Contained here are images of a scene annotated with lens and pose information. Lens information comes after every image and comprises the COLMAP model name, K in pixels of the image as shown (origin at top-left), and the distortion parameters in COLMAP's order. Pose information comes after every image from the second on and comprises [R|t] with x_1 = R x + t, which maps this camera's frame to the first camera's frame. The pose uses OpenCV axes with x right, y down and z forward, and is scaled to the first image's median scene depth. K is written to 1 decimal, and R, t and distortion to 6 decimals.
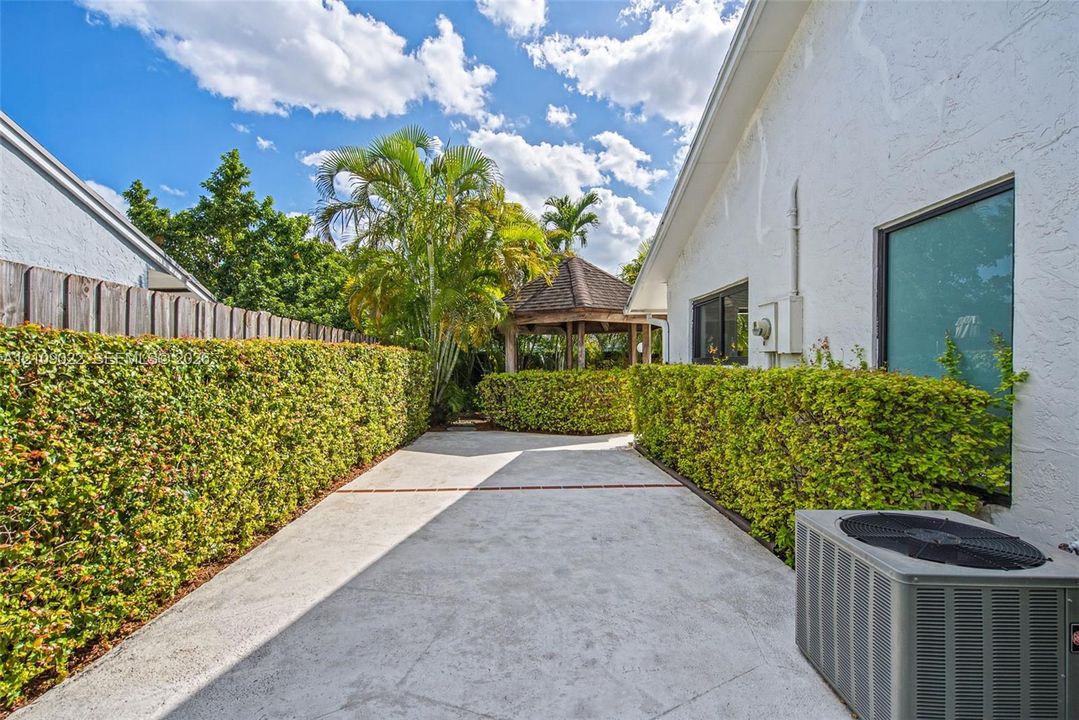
lens RADIAL K [[492.4, 0, 538.3], [0, 492.4, 361.6], [0, 0, 1]] dist [0.002627, -0.001255]
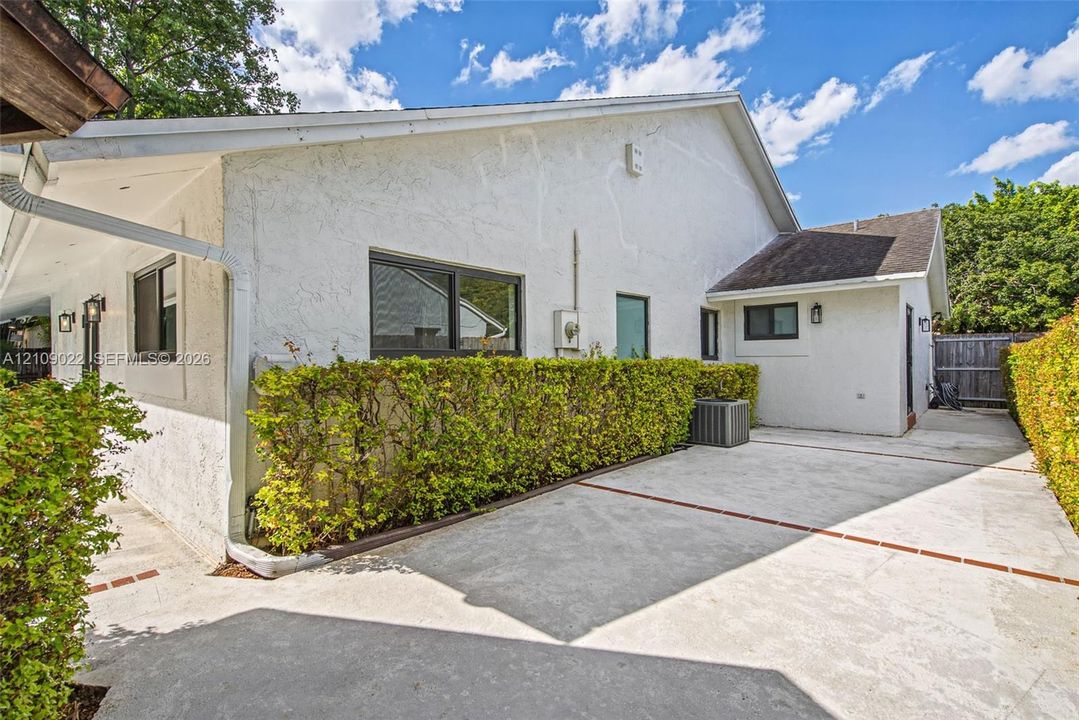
lens RADIAL K [[492.4, 0, 538.3], [0, 492.4, 355.2], [0, 0, 1]] dist [0.002627, -0.001255]
pose [[-0.727382, 0.000490, 0.686233, -0.371055], [-0.001569, 0.999996, -0.002378, 0.002279], [-0.686231, -0.002806, -0.727378, 2.035610]]
